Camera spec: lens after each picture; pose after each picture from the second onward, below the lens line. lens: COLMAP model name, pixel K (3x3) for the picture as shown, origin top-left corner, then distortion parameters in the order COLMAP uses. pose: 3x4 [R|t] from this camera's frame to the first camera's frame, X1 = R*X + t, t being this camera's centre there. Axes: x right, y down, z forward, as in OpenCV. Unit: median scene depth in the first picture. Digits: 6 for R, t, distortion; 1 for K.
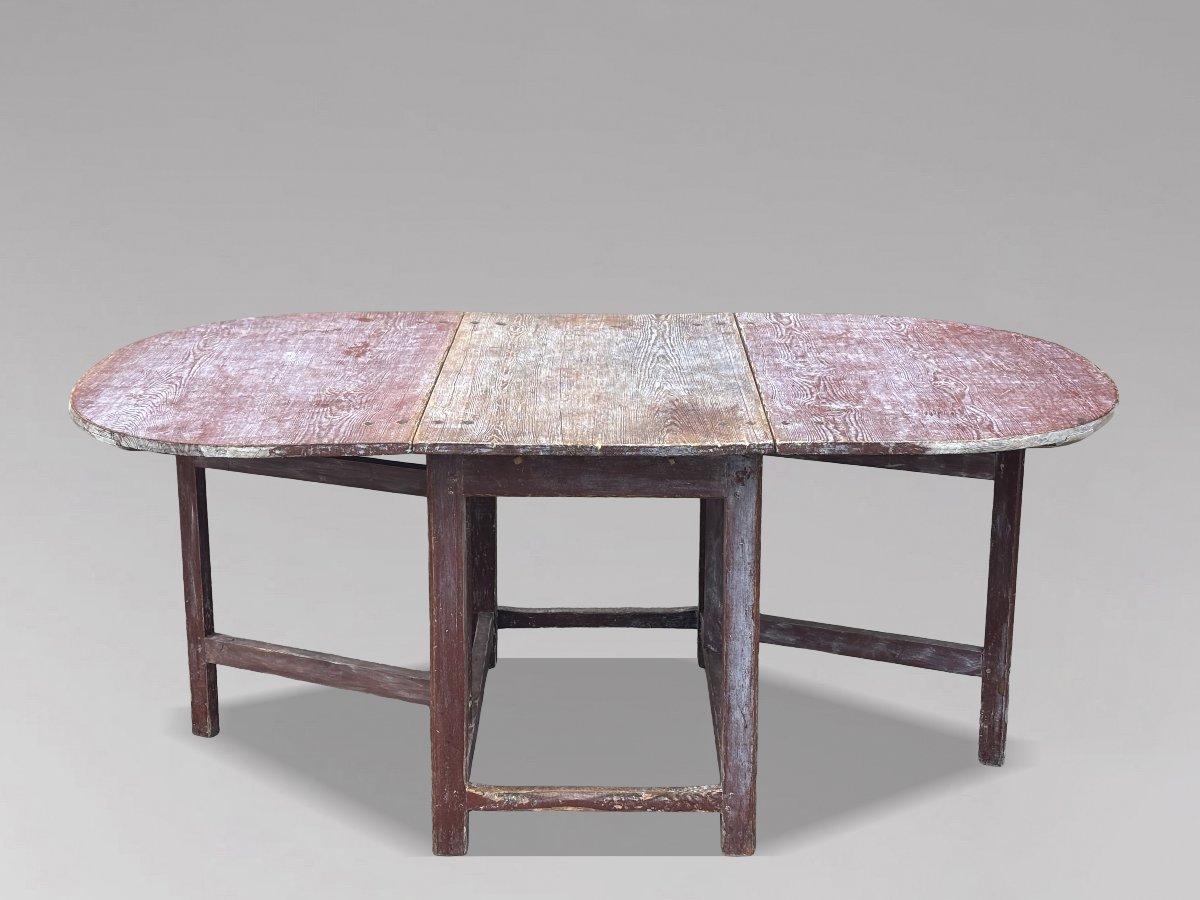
lens RADIAL K [[2040.2, 0, 630.9], [0, 2040.2, 417.8], [0, 0, 1]] dist [0.126225, 0.000000]
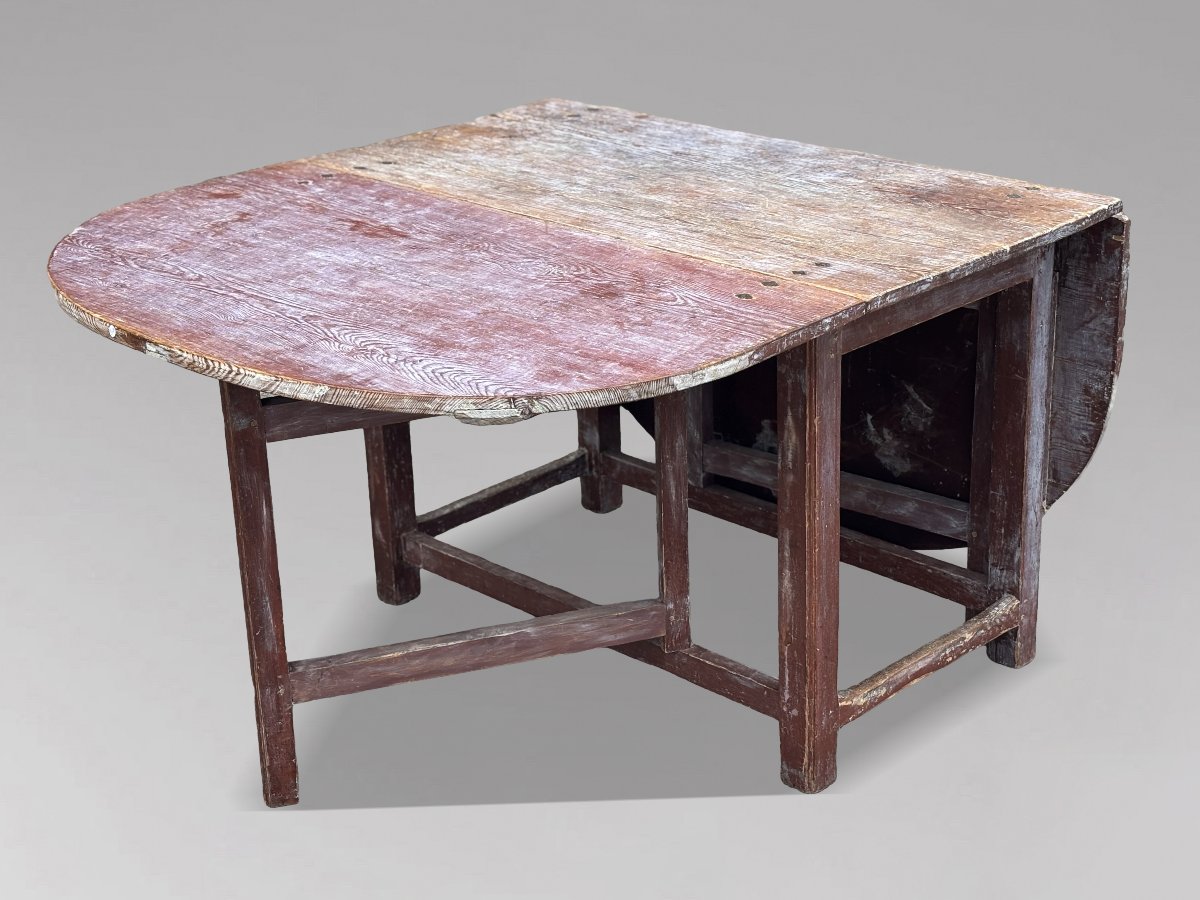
lens RADIAL K [[2040.2, 0, 609.5], [0, 2040.2, 459.2], [0, 0, 1]] dist [0.126225, 0.000000]
pose [[0.708595, -0.294732, 0.641113, -0.648828], [0.200211, 0.955226, 0.217851, -0.111338], [-0.676616, -0.026010, 0.735877, 0.463574]]
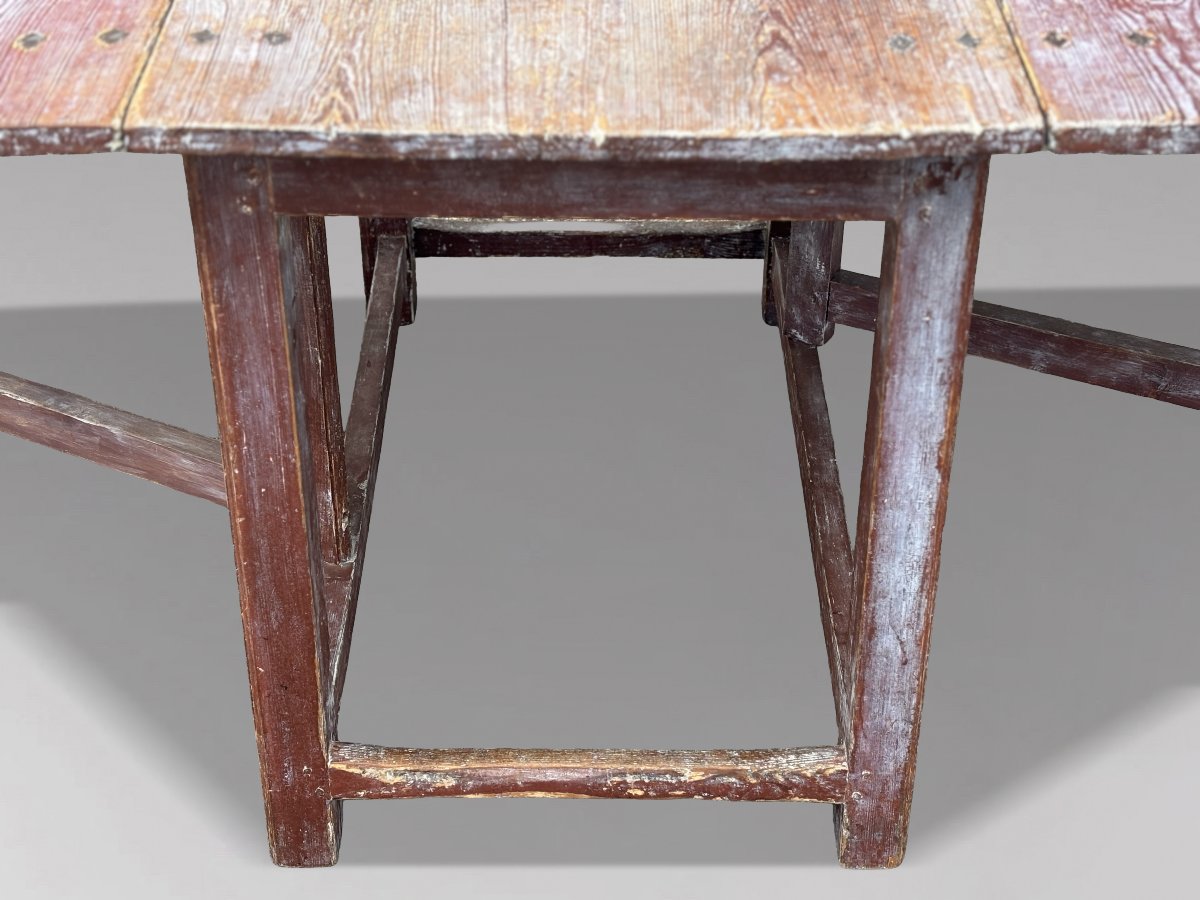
lens RADIAL K [[2040.2, 0, 607.2], [0, 2040.2, 455.7], [0, 0, 1]] dist [0.126225, 0.000000]
pose [[0.999989, 0.002739, -0.003755, -0.011649], [-0.001175, 0.930633, 0.365952, -0.068956], [0.004497, -0.365943, 0.930626, 0.572915]]
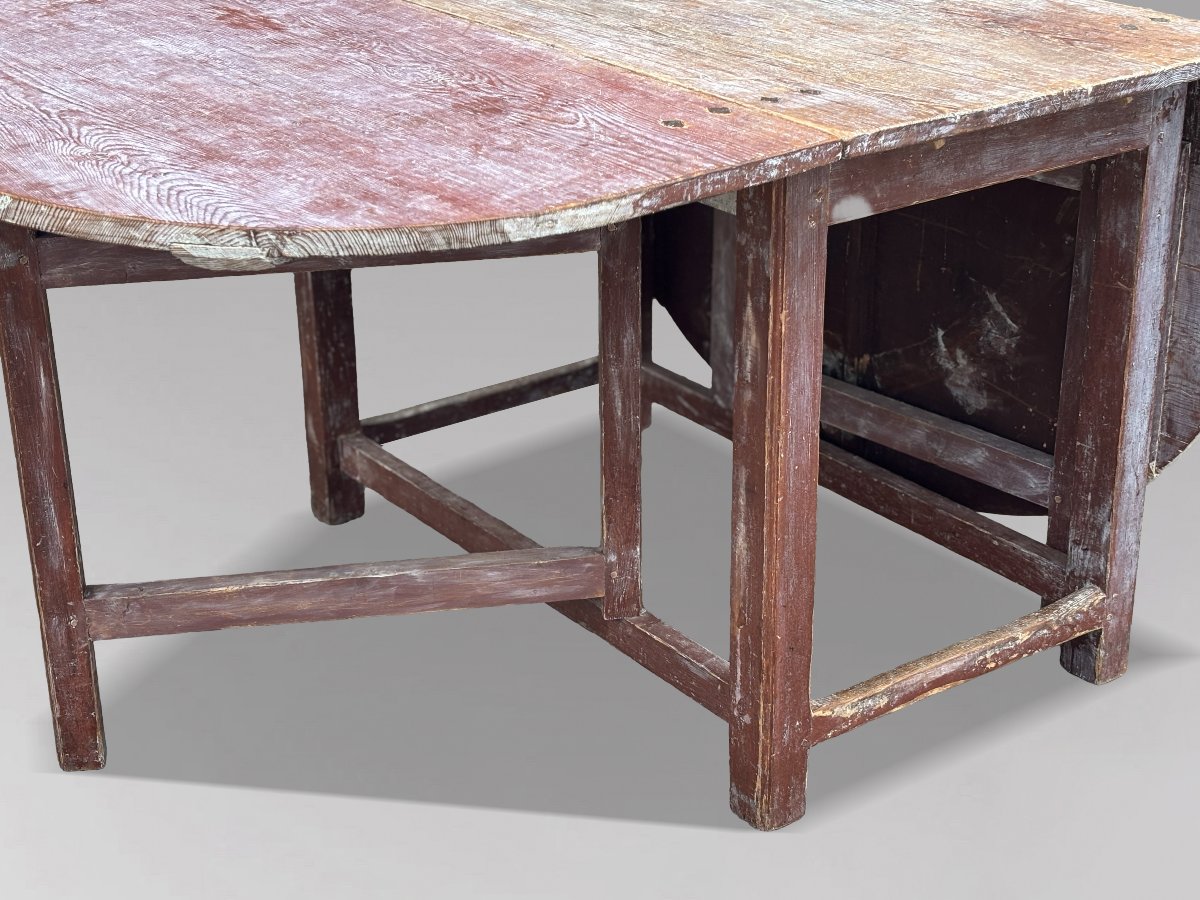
lens RADIAL K [[2040.2, 0, 609.4], [0, 2040.2, 457.0], [0, 0, 1]] dist [0.126225, 0.000000]
pose [[0.811085, -0.250117, 0.528756, -0.428401], [0.149833, 0.962647, 0.225524, -0.034715], [-0.565413, -0.103694, 0.818264, 0.557096]]
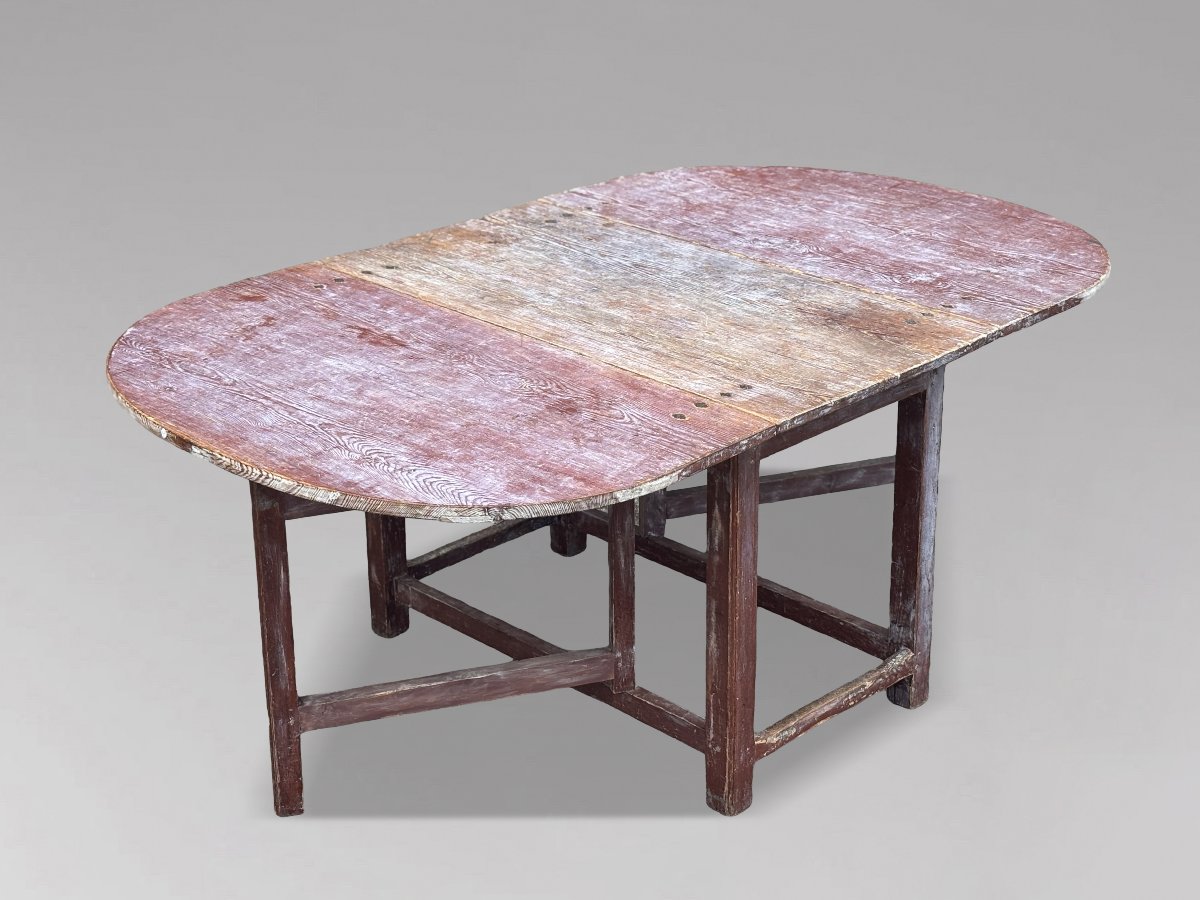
lens RADIAL K [[2040.2, 0, 612.5], [0, 2040.2, 430.6], [0, 0, 1]] dist [0.126225, 0.000000]
pose [[0.711432, -0.281253, 0.644020, -0.730118], [0.175681, 0.958502, 0.224522, -0.199395], [-0.680442, -0.046590, 0.731320, 0.332652]]
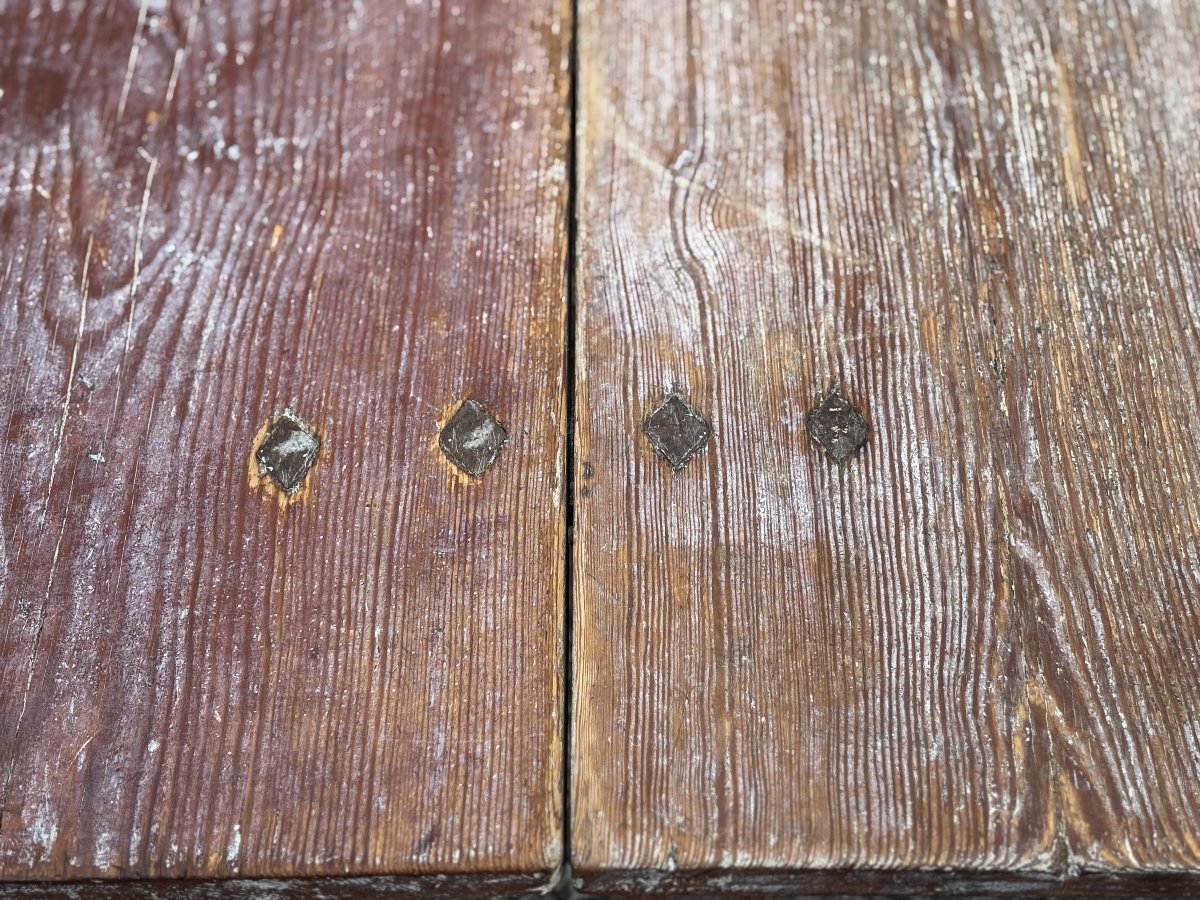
lens RADIAL K [[2040.2, 0, 599.6], [0, 2040.2, 453.9], [0, 0, 1]] dist [0.126225, 0.000000]
pose [[0.999885, -0.000671, -0.015135, -0.095846], [0.011044, 0.716148, 0.697861, -0.118276], [0.010371, -0.697948, 0.716073, 0.849796]]
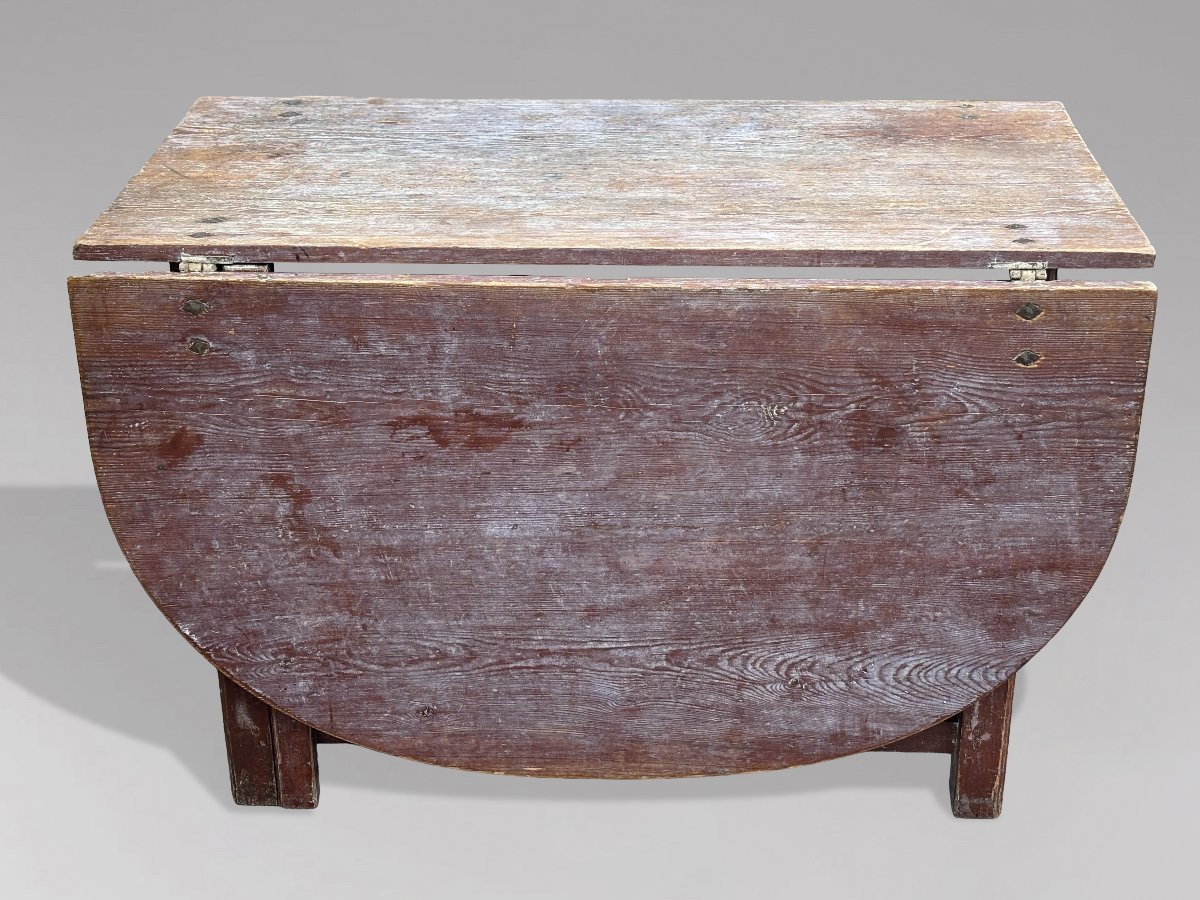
lens RADIAL K [[1866.4, 0, 616.3], [0, 1866.4, 448.7], [0, 0, 1]] dist [0.142957, 0.000000]
pose [[0.045610, -0.448957, 0.892389, -0.650158], [0.235618, 0.872949, 0.427135, -0.221976], [-0.970775, 0.190781, 0.145597, 1.026501]]
